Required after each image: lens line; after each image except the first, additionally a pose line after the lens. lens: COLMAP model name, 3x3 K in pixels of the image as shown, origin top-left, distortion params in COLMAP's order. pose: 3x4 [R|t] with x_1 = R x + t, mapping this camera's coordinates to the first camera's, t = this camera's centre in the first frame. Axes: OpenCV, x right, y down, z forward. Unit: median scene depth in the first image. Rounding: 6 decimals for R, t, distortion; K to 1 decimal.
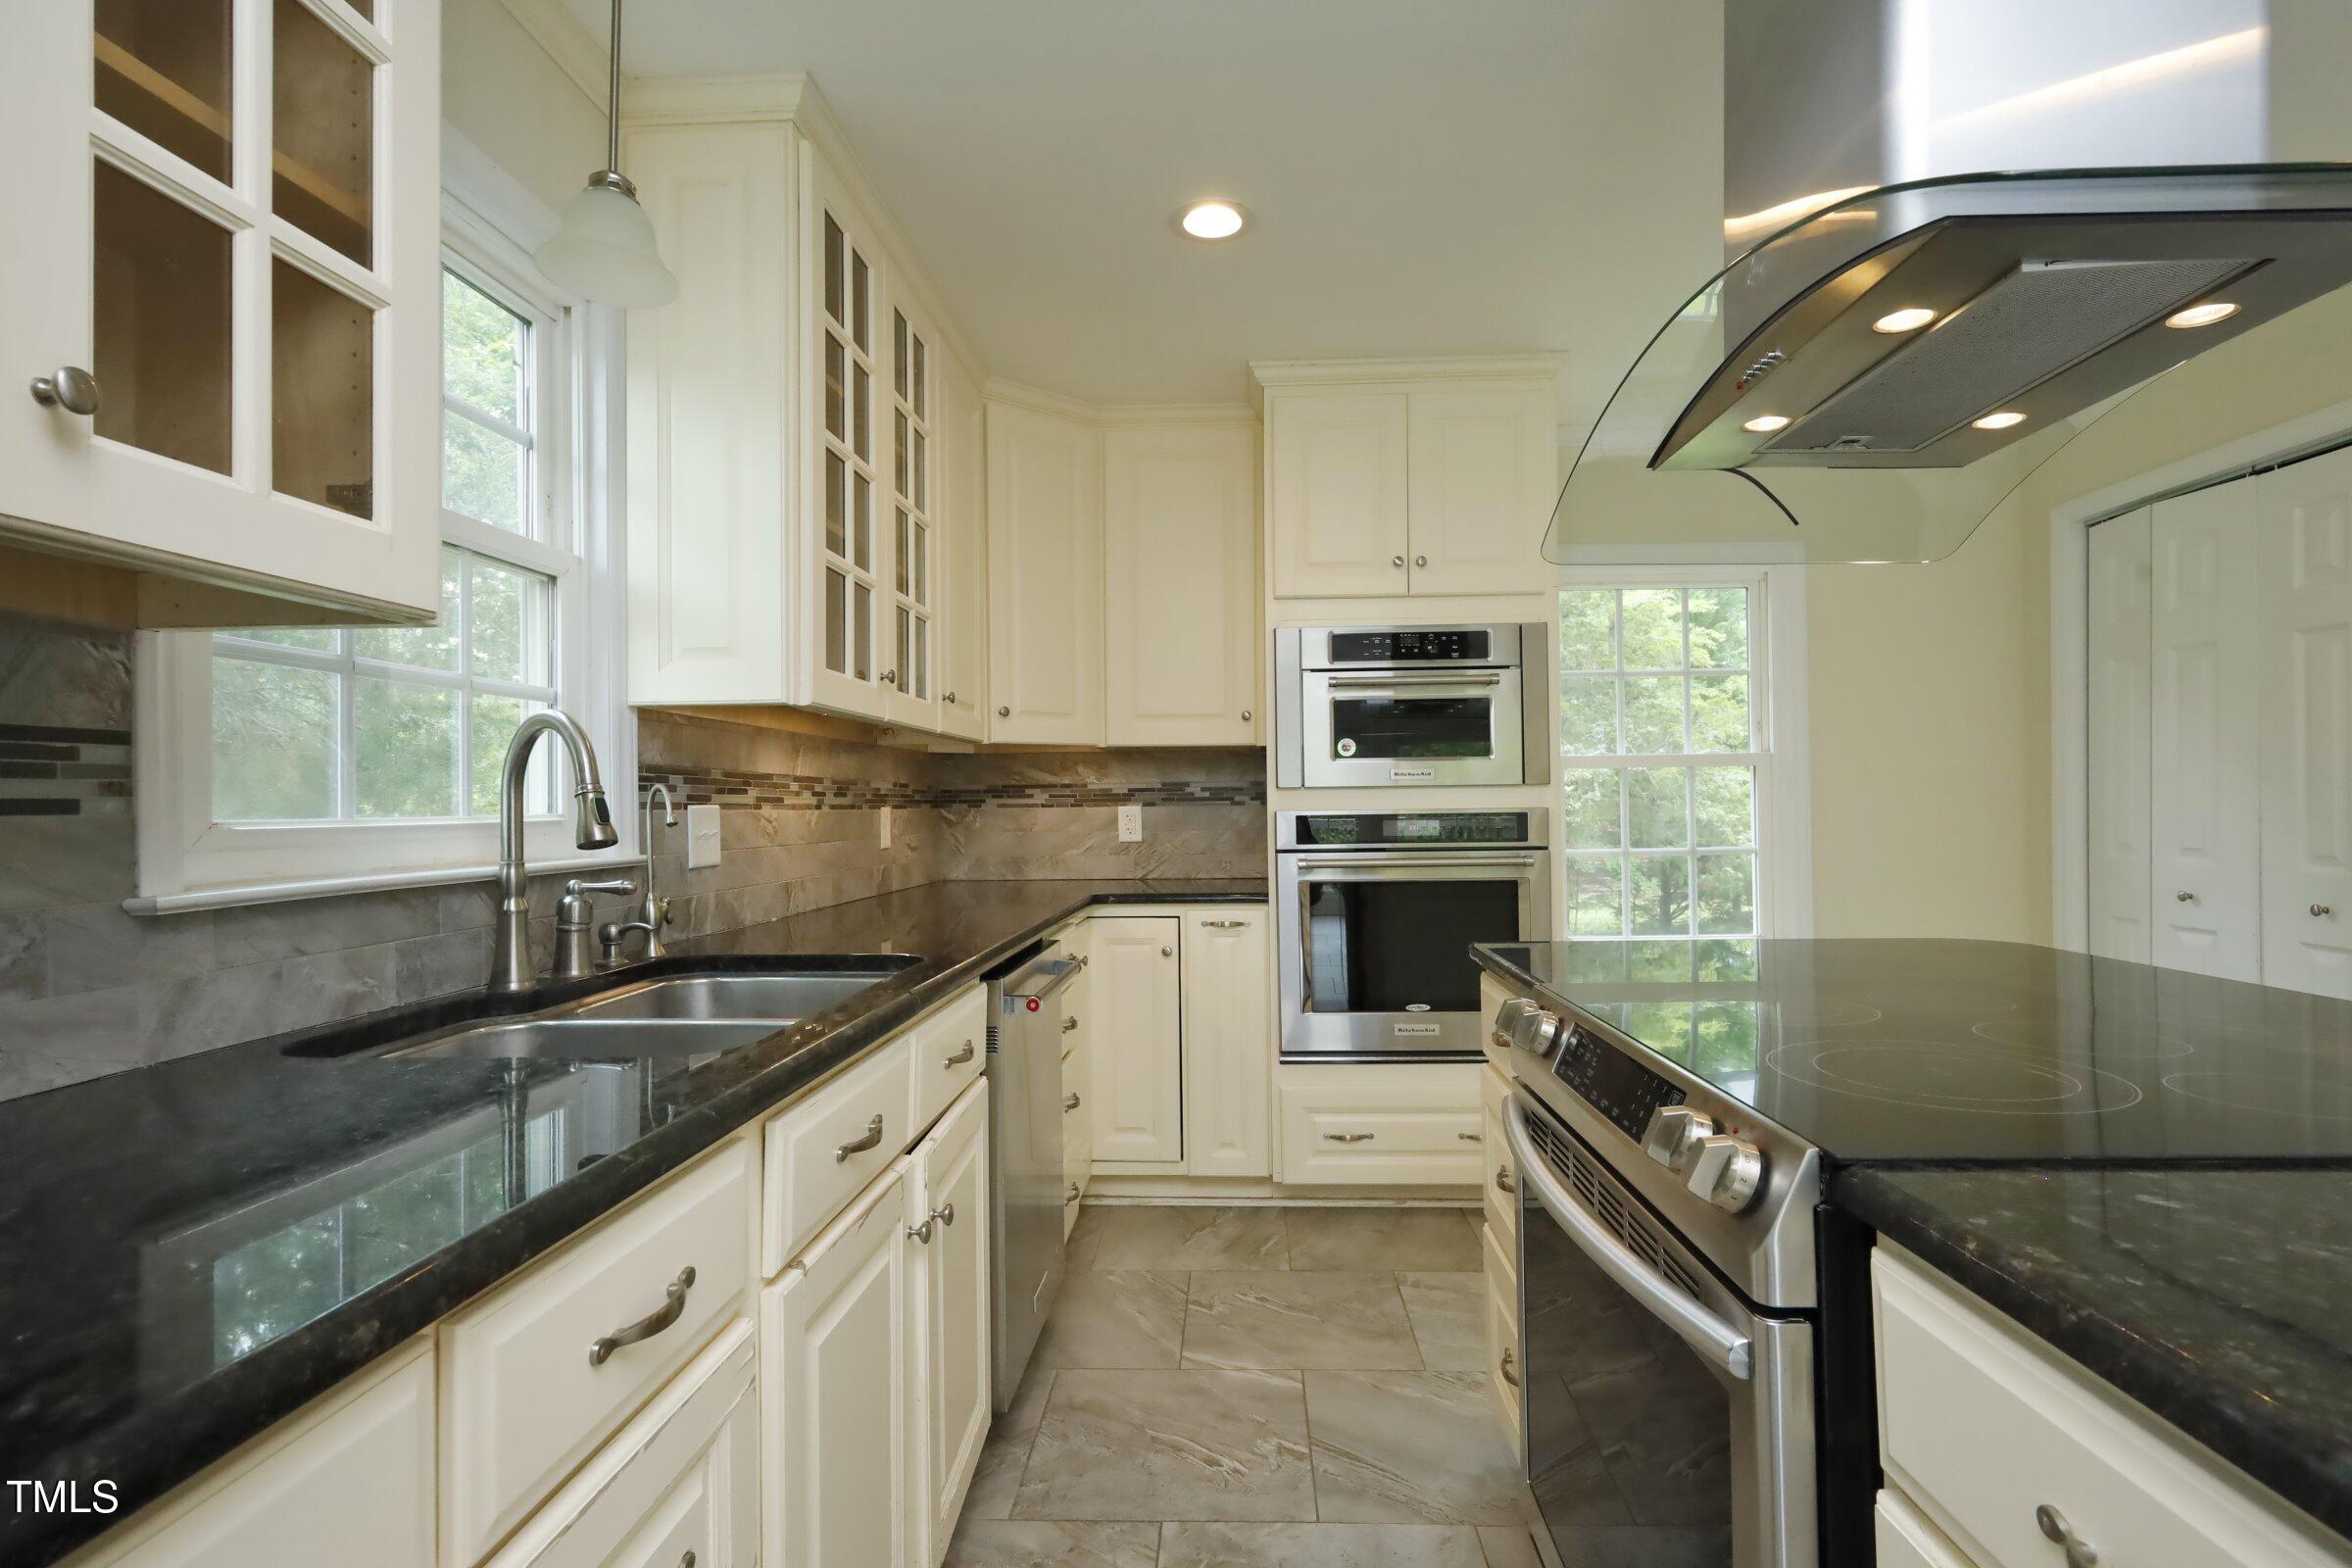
lens RADIAL K [[1134.2, 0, 1190.8], [0, 1134.2, 789.0], [0, 0, 1]] dist [0.001878, 0.000176]
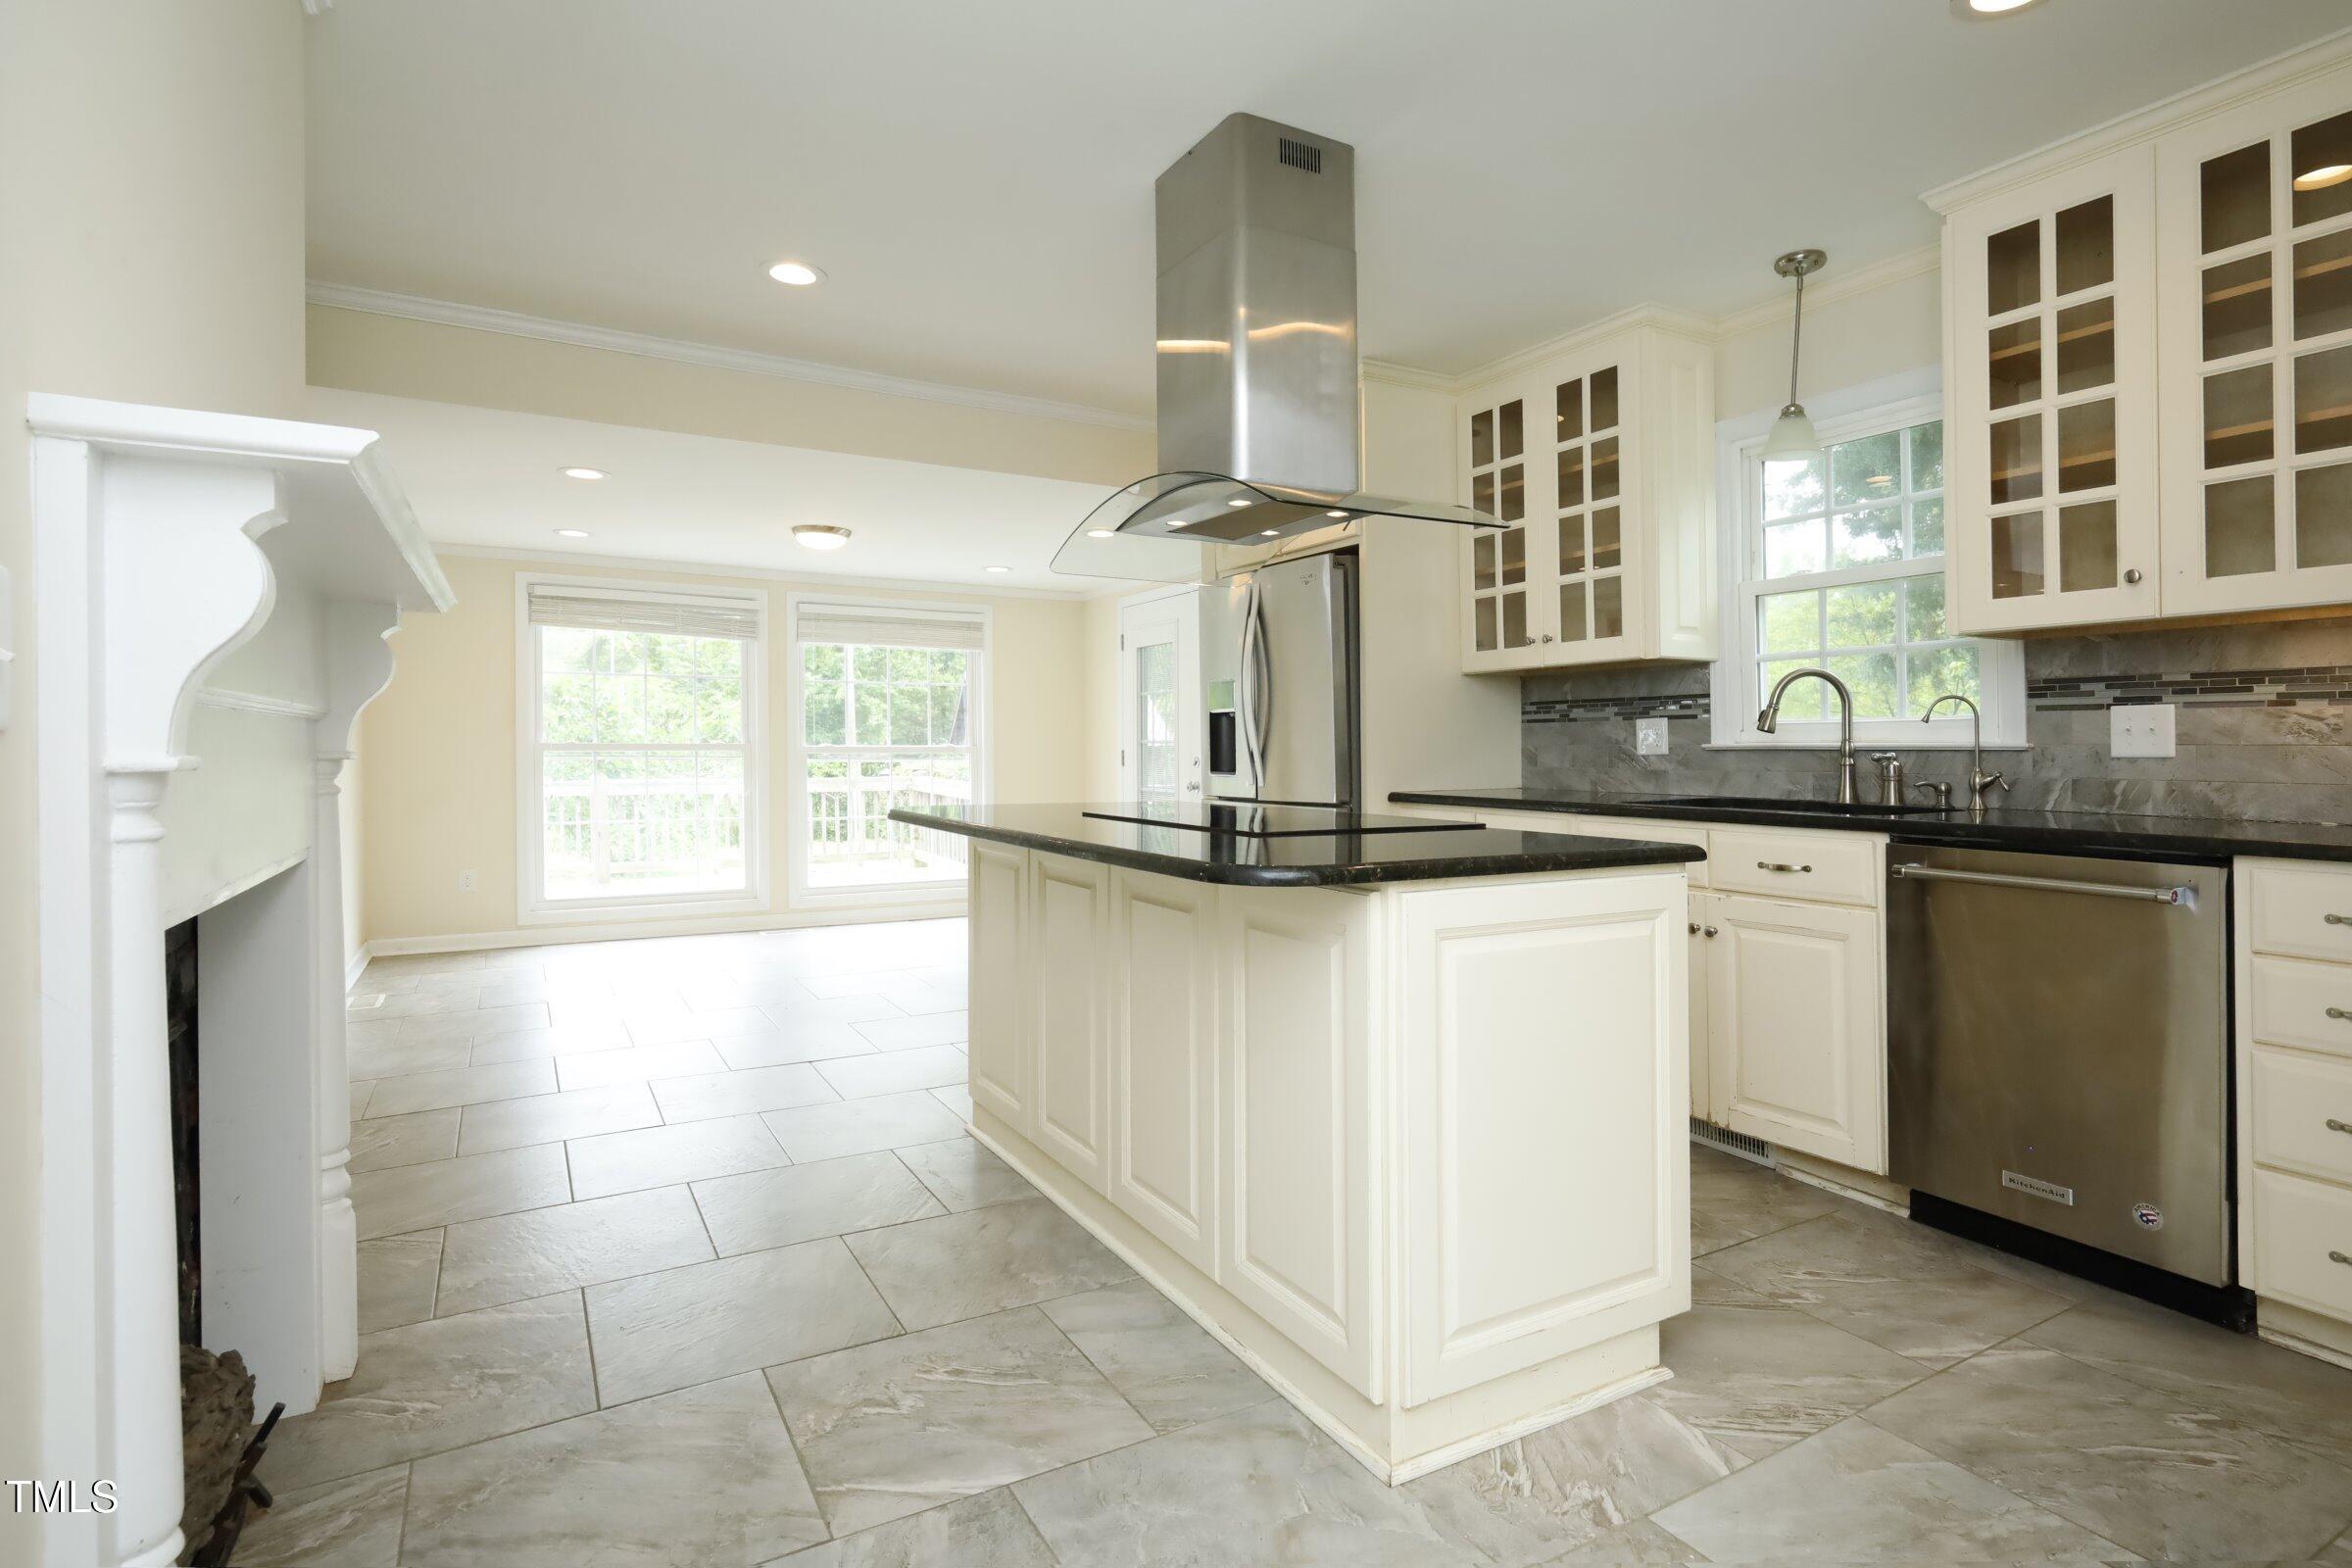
lens RADIAL K [[1099.8, 0, 1200.7], [0, 1099.8, 769.6], [0, 0, 1]] dist [0.013449, -0.002089]
pose [[-0.836079, 0.027669, -0.547910, 1.459503], [0.020133, 0.999602, 0.019758, 0.054887], [0.548239, 0.005488, -0.836304, 2.034984]]
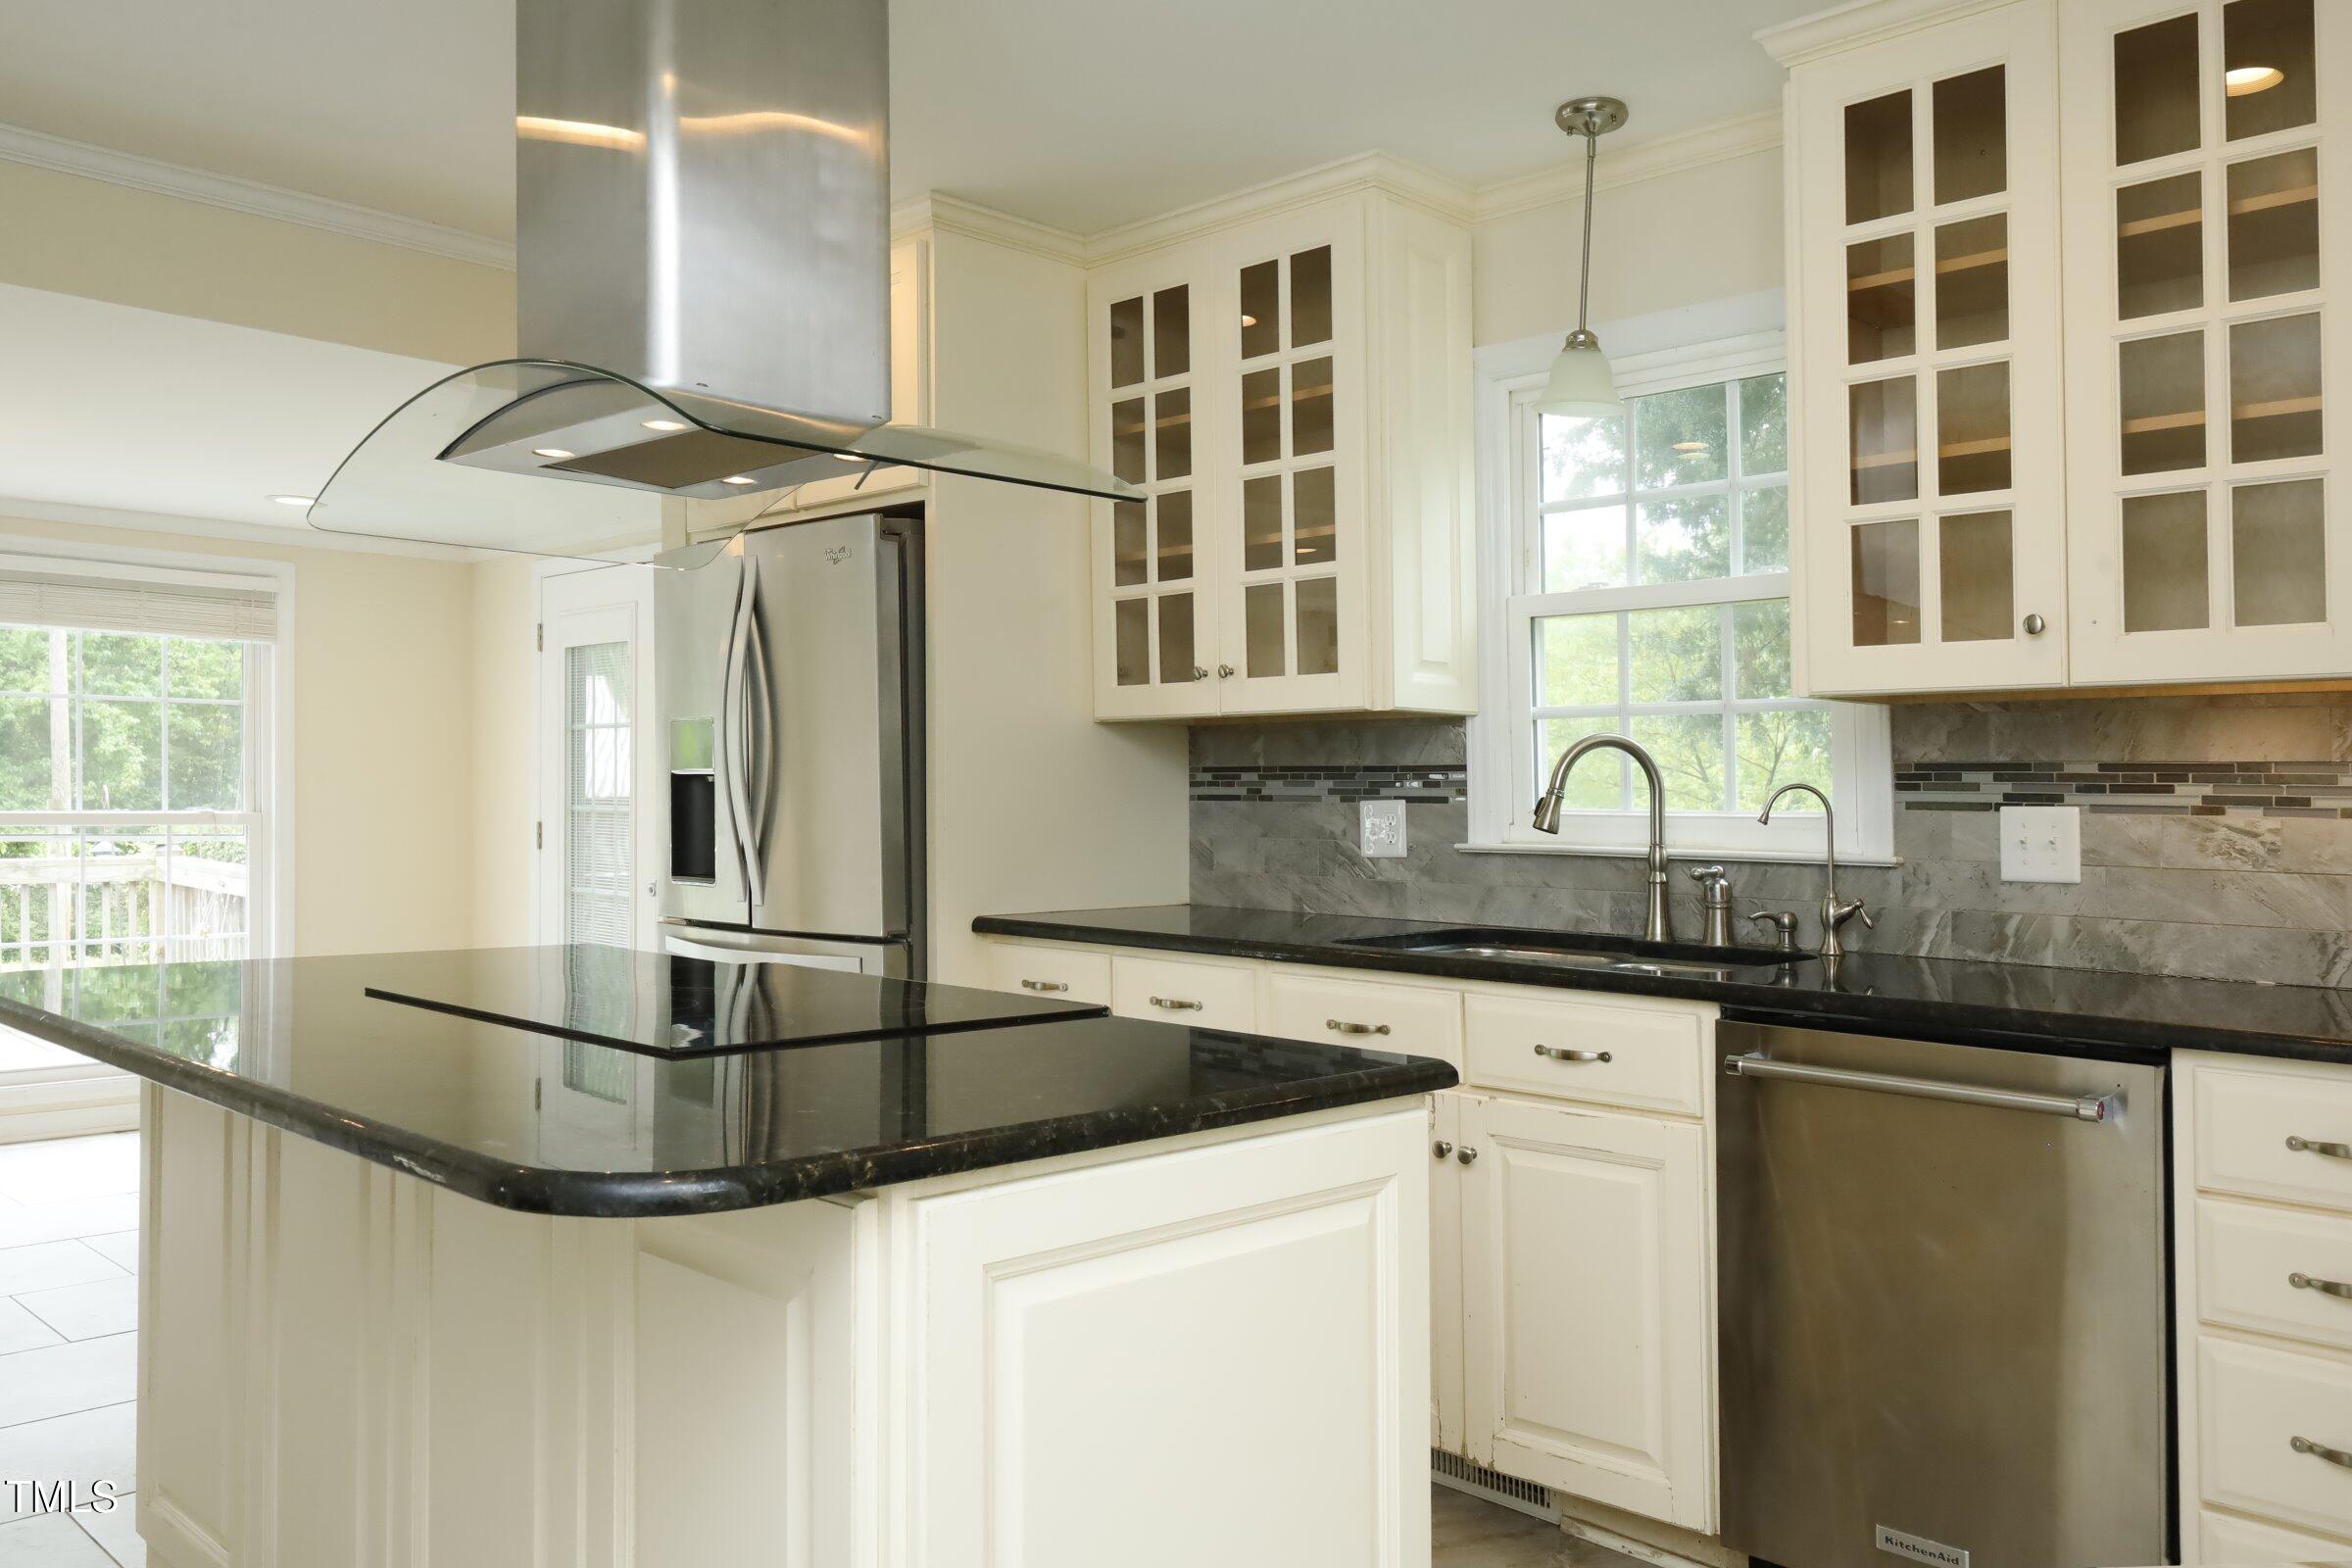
lens RADIAL K [[1710.4, 0, 1182.1], [0, 1710.4, 784.0], [0, 0, 1]] dist [0.007971, 0.008466]
pose [[-0.662719, 0.002966, -0.748862, 1.281105], [0.009442, 0.999946, -0.004396, -0.003658], [0.748809, -0.009984, -0.662711, 1.929636]]
